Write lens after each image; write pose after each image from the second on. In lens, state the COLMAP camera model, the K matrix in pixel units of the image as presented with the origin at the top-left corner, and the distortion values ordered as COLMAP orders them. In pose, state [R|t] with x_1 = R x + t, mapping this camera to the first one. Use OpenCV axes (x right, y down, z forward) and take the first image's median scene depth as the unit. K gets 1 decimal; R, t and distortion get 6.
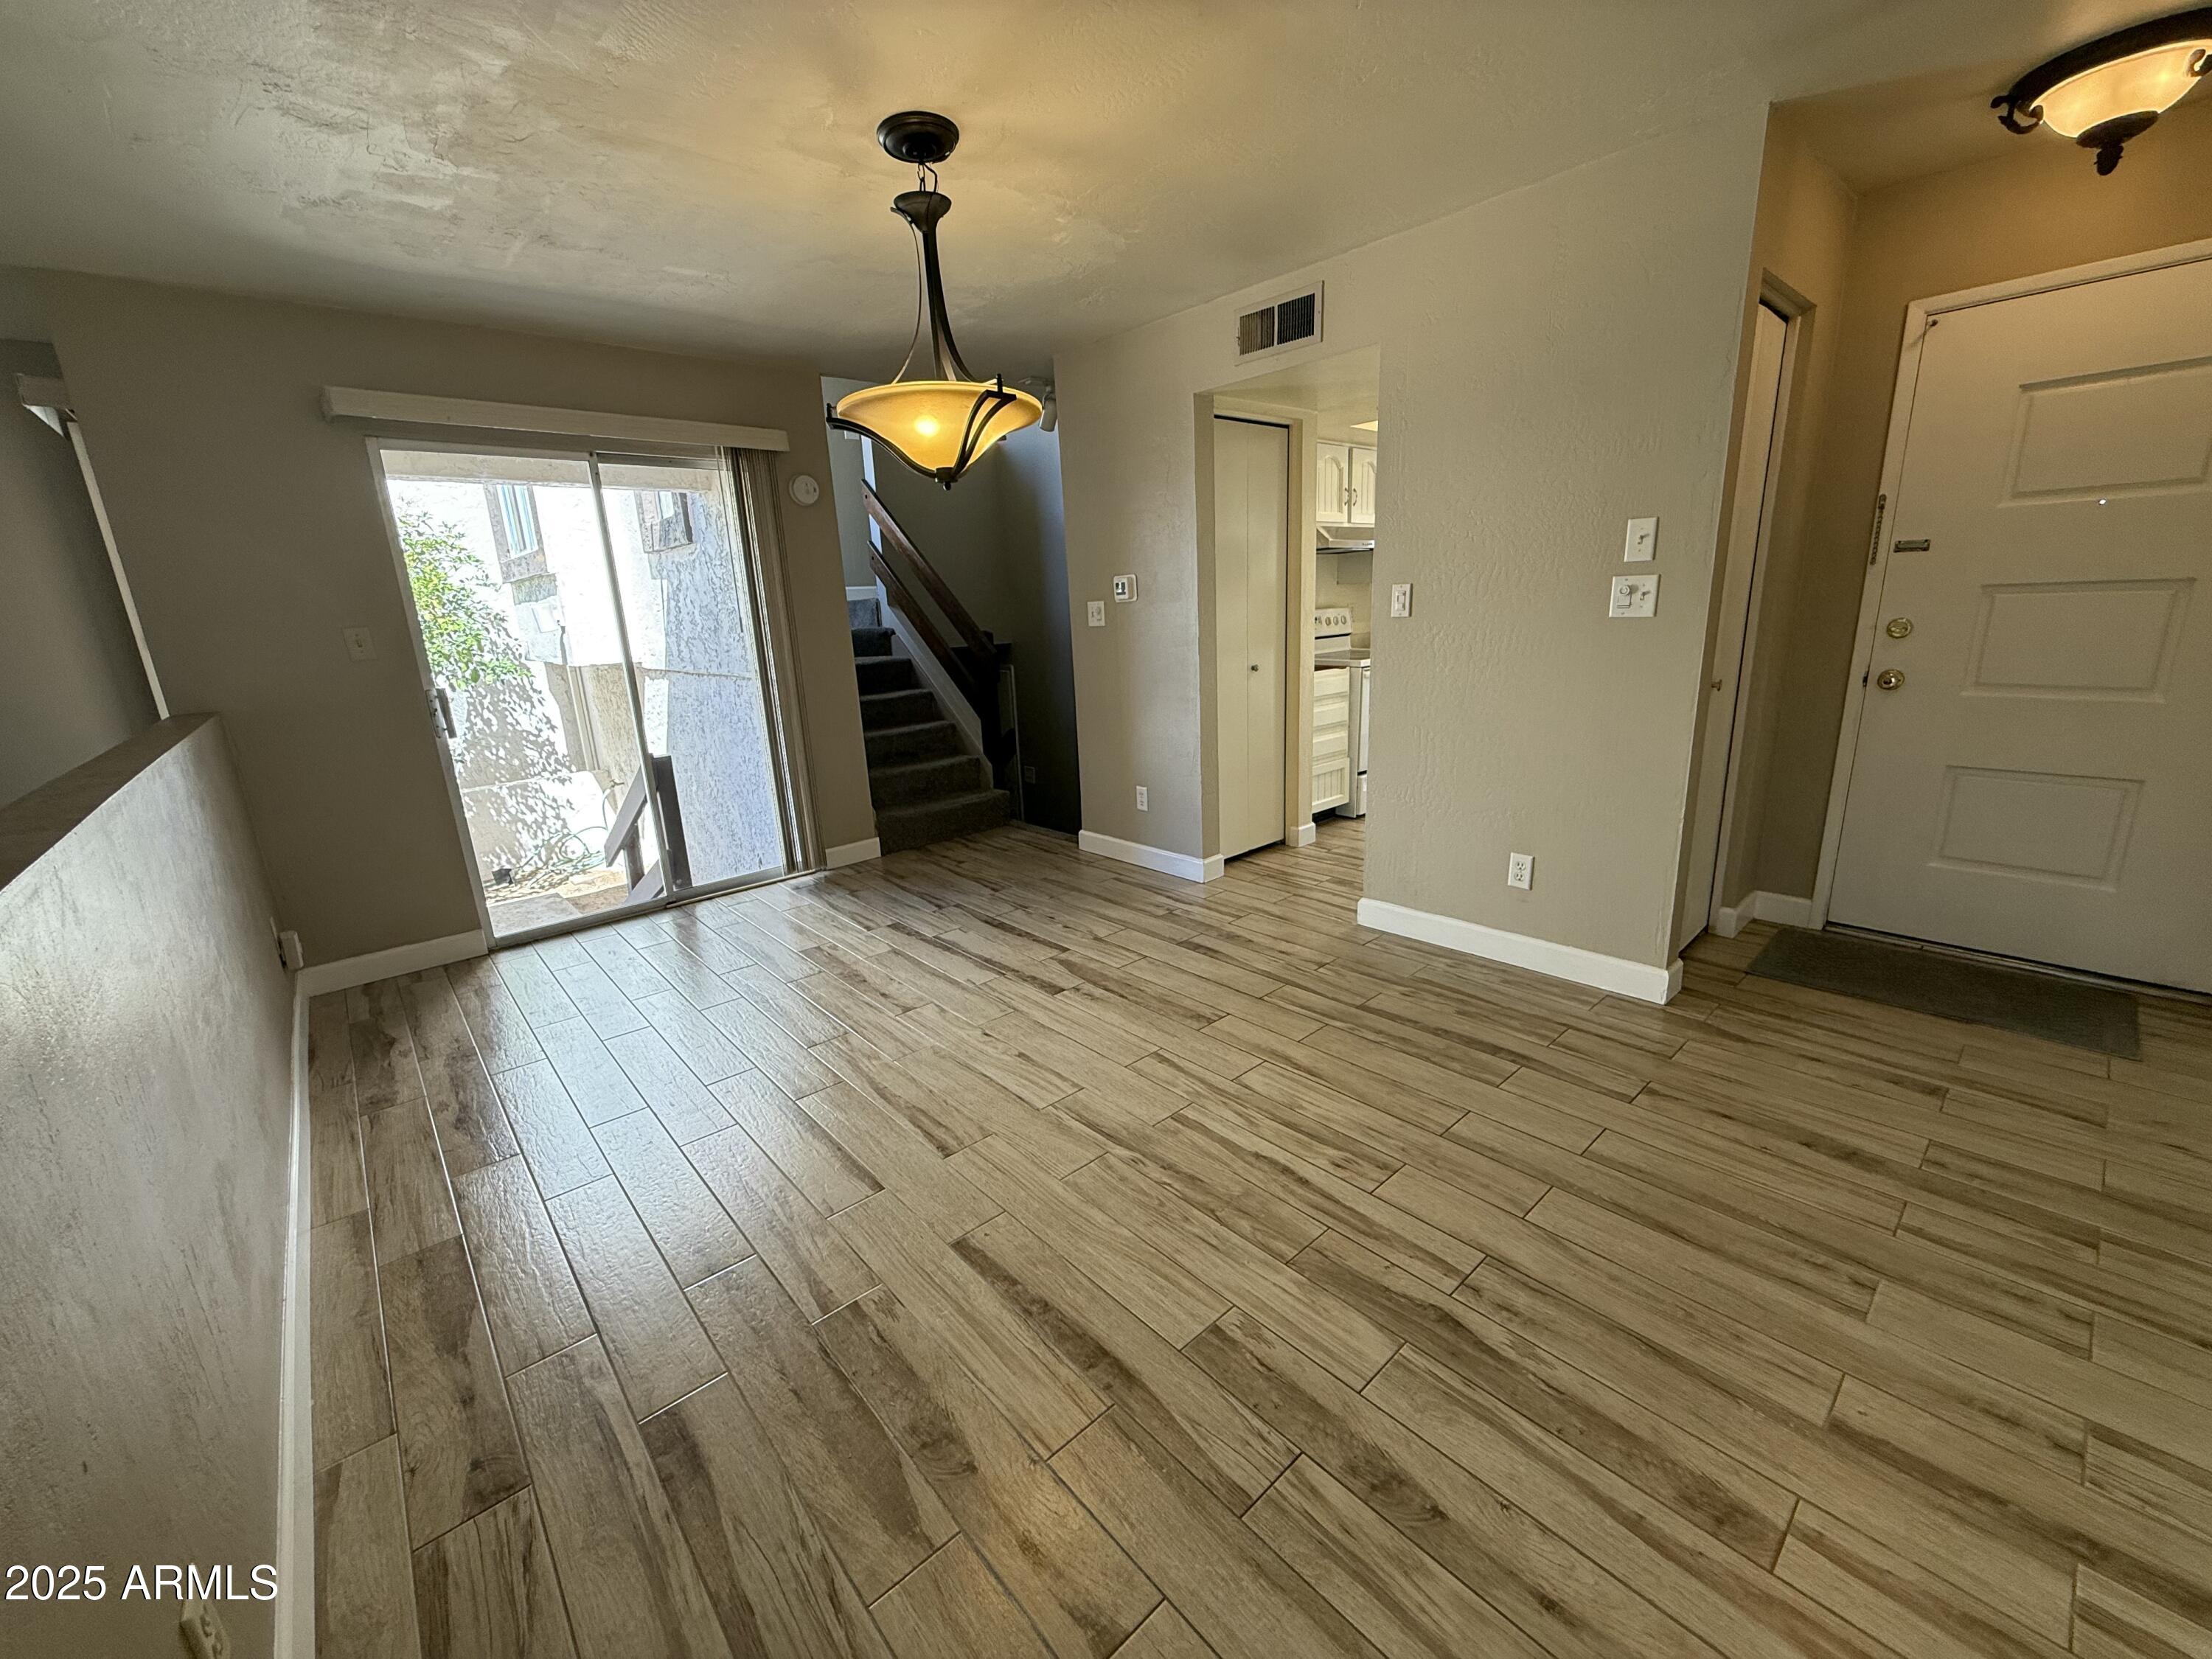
lens RADIAL K [[881.7, 0, 1090.9], [0, 881.7, 844.8], [0, 0, 1]] dist [-0.000753, 0.000572]
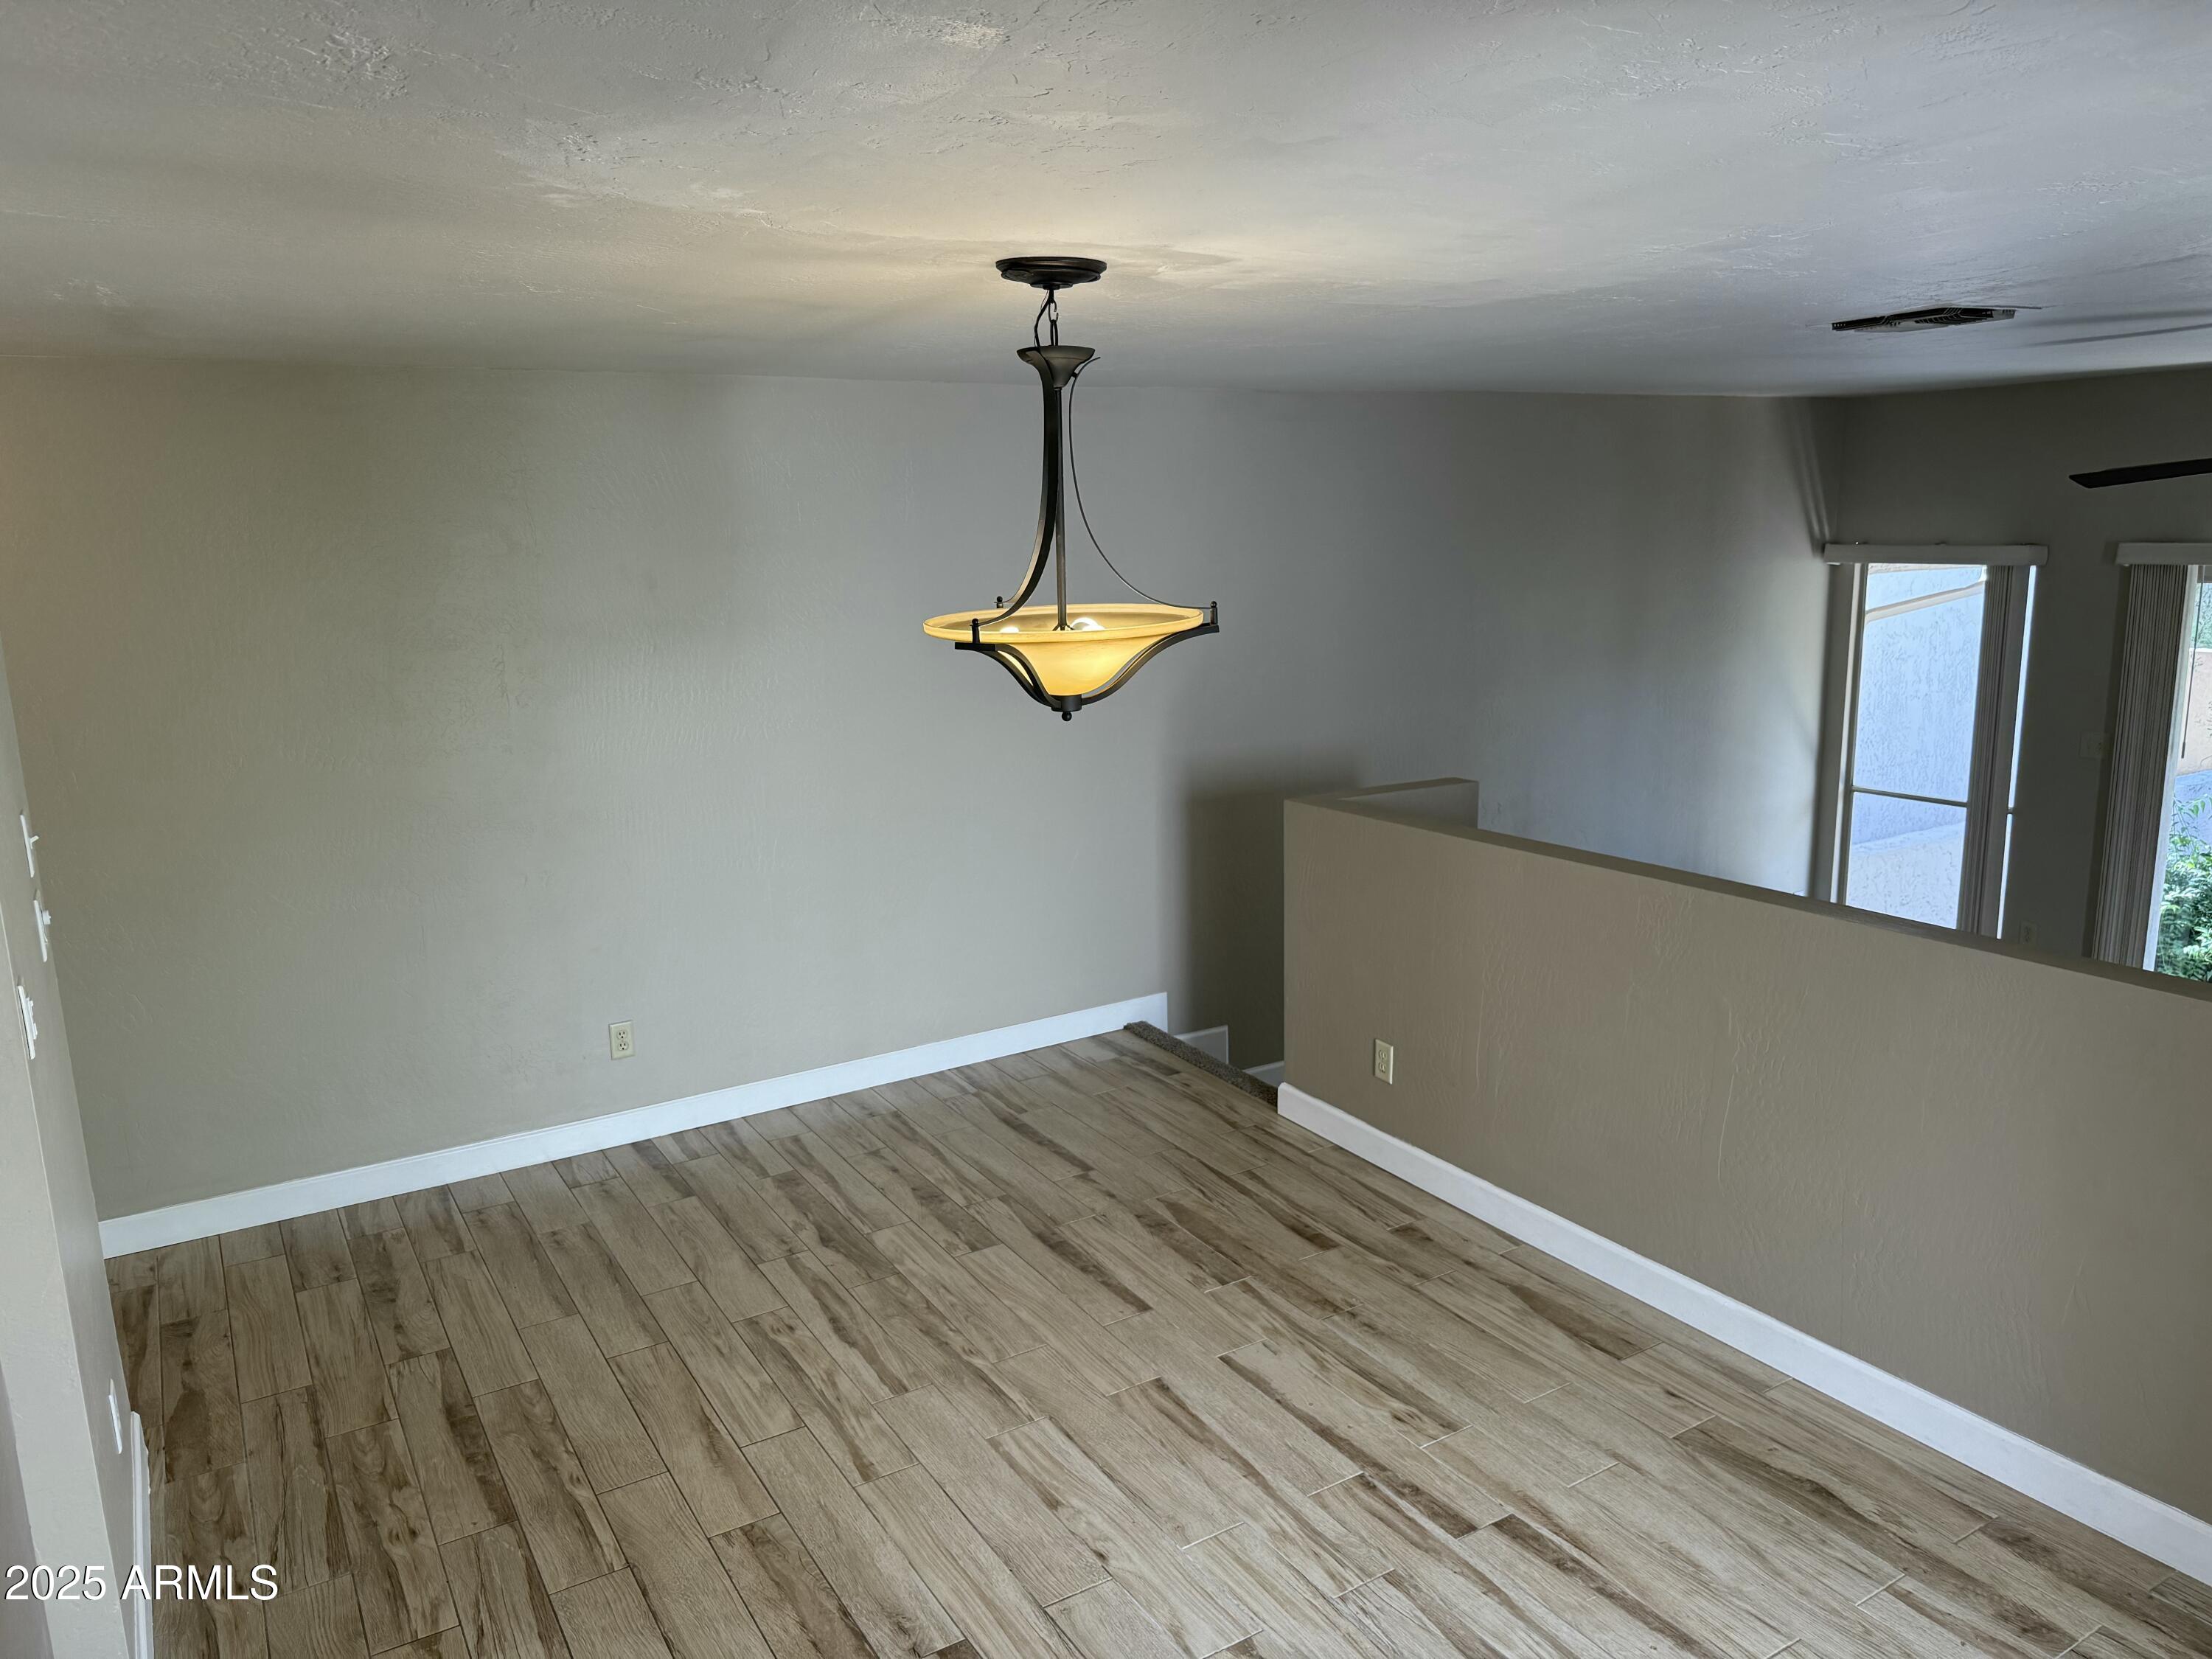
lens RADIAL K [[1562.8, 0, 1094.3], [0, 1562.8, 810.9], [0, 0, 1]] dist [0.072044, -0.045190]
pose [[-0.982389, 0.037729, 0.183001, -0.485128], [0.114035, 0.896913, 0.427250, -1.040976], [-0.148016, 0.440594, -0.885420, 2.537967]]
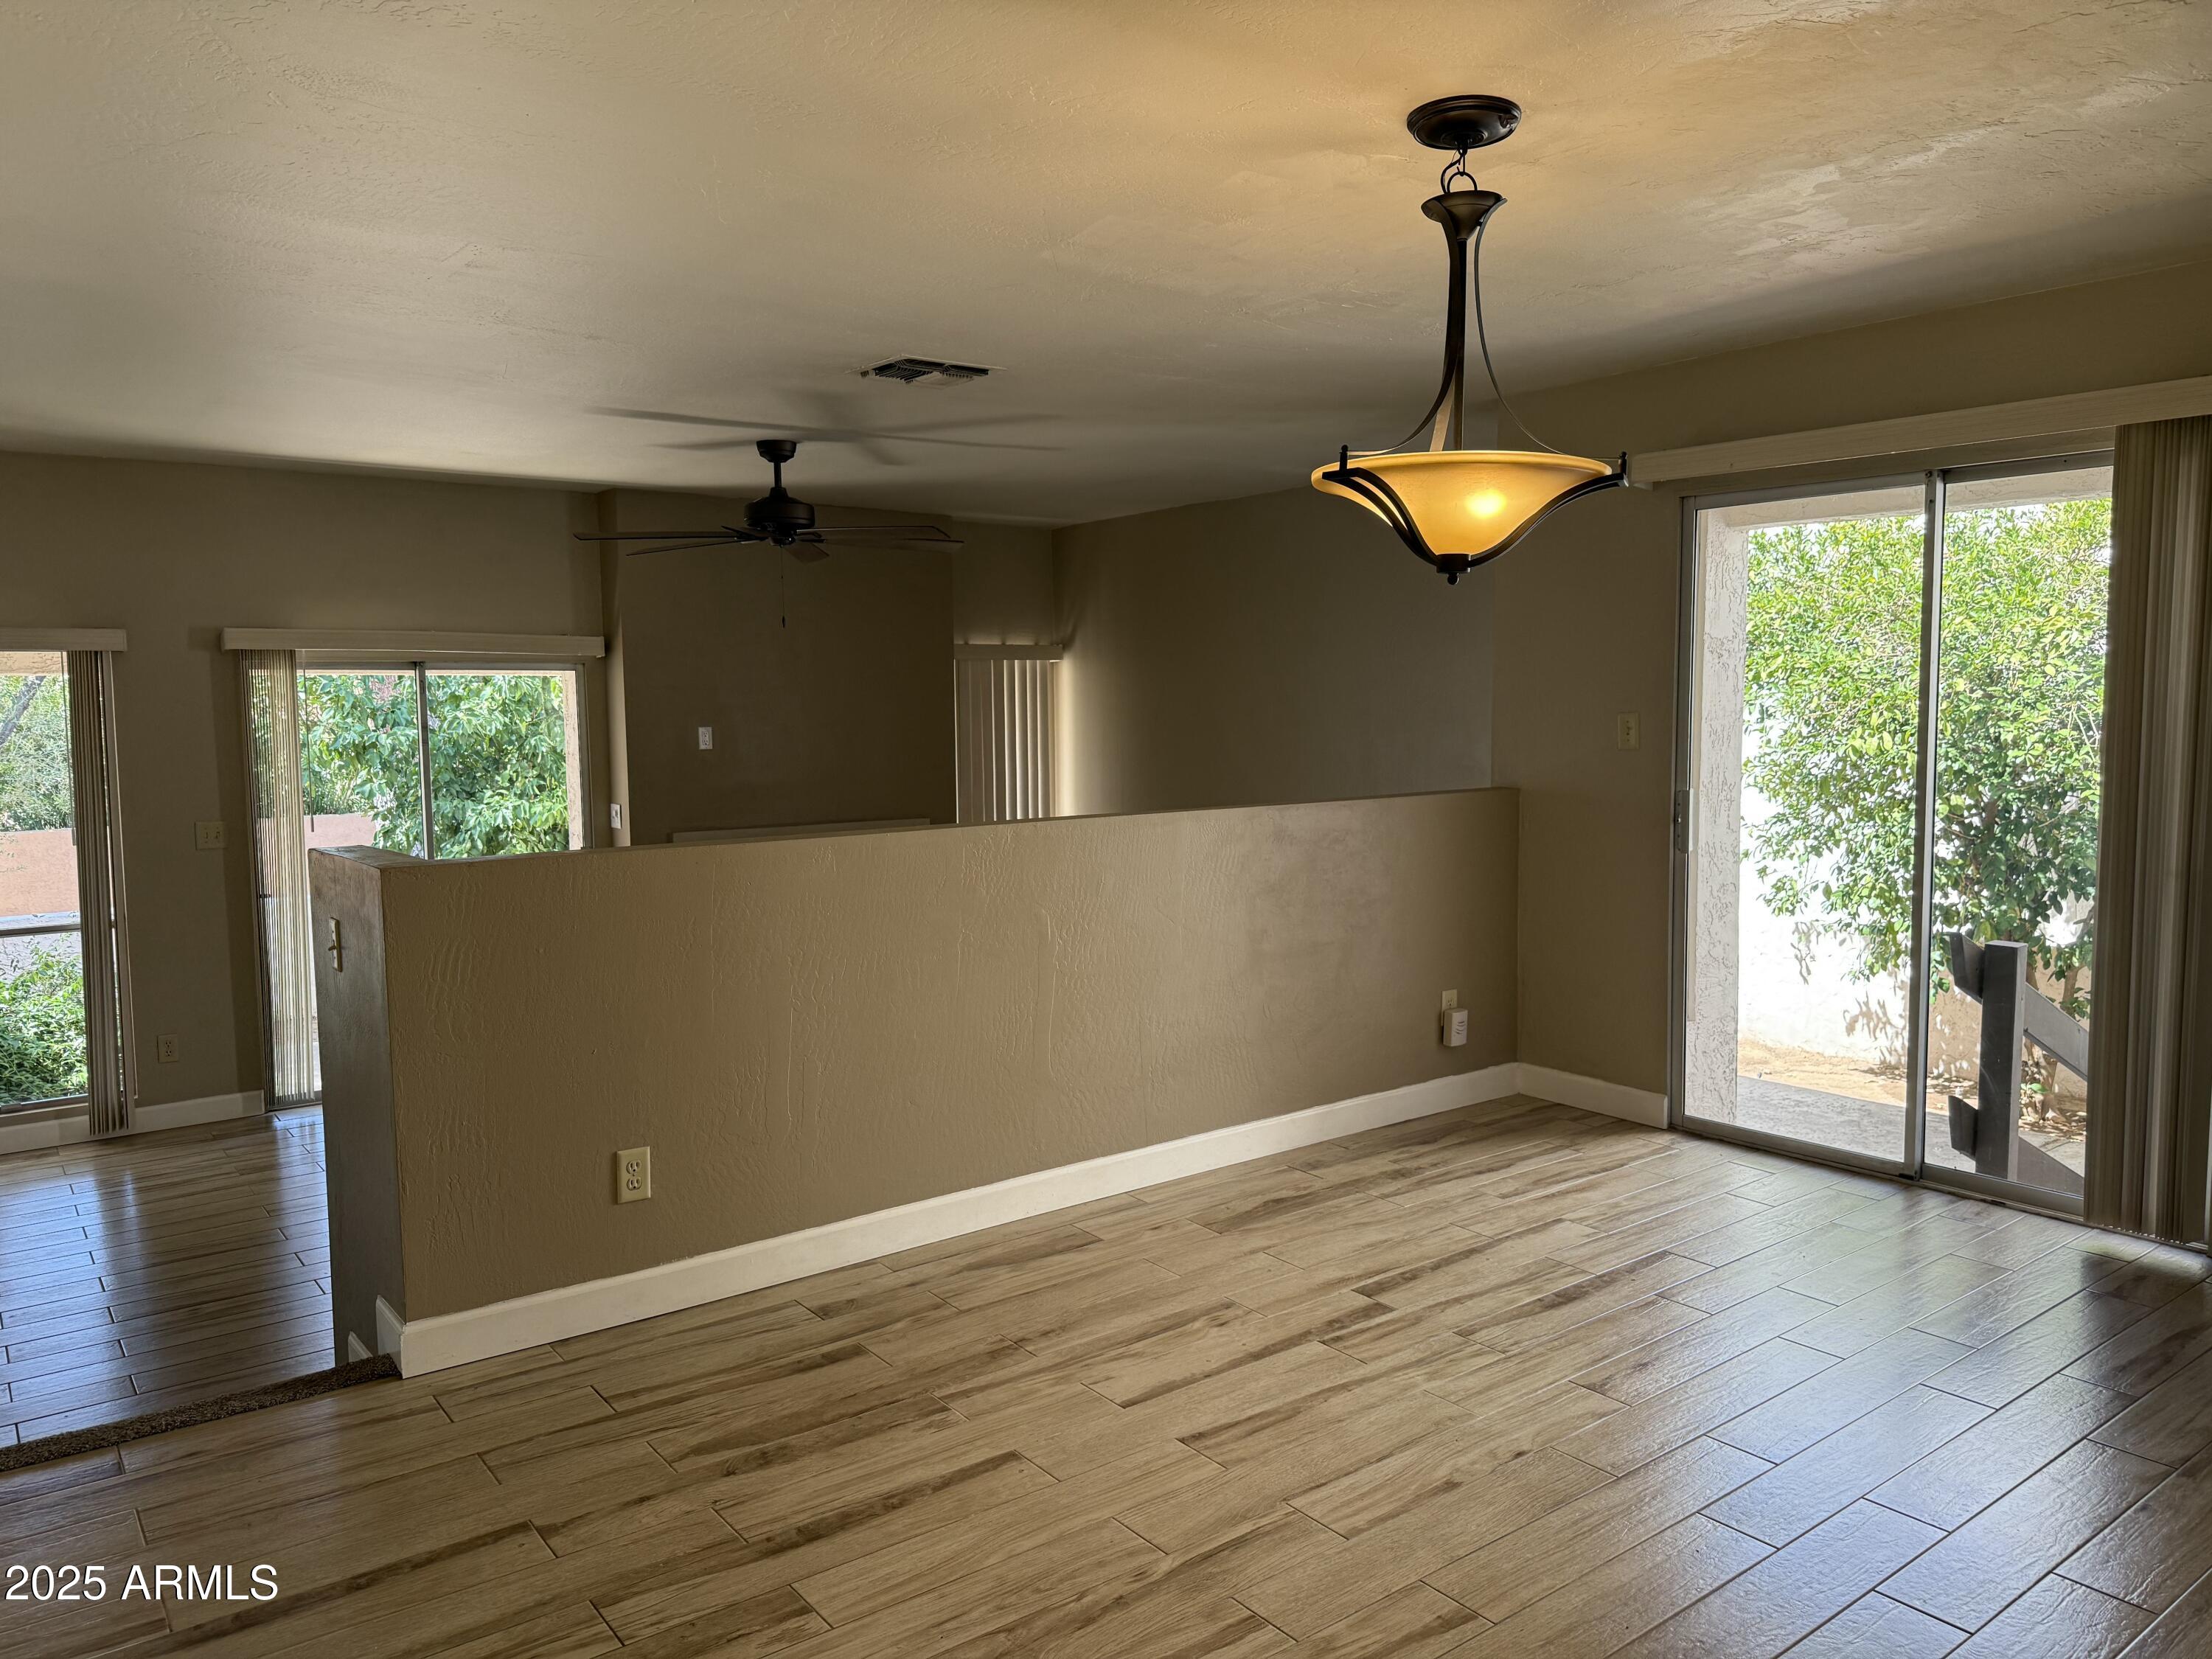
lens RADIAL K [[1562.8, 0, 1098.0], [0, 1562.8, 825.5], [0, 0, 1]] dist [0.072044, -0.045190]
pose [[-0.072437, 0.128886, -0.989010, 1.296051], [-0.247678, 0.958229, 0.143015, -0.388672], [0.966131, 0.255316, -0.037489, 0.961561]]
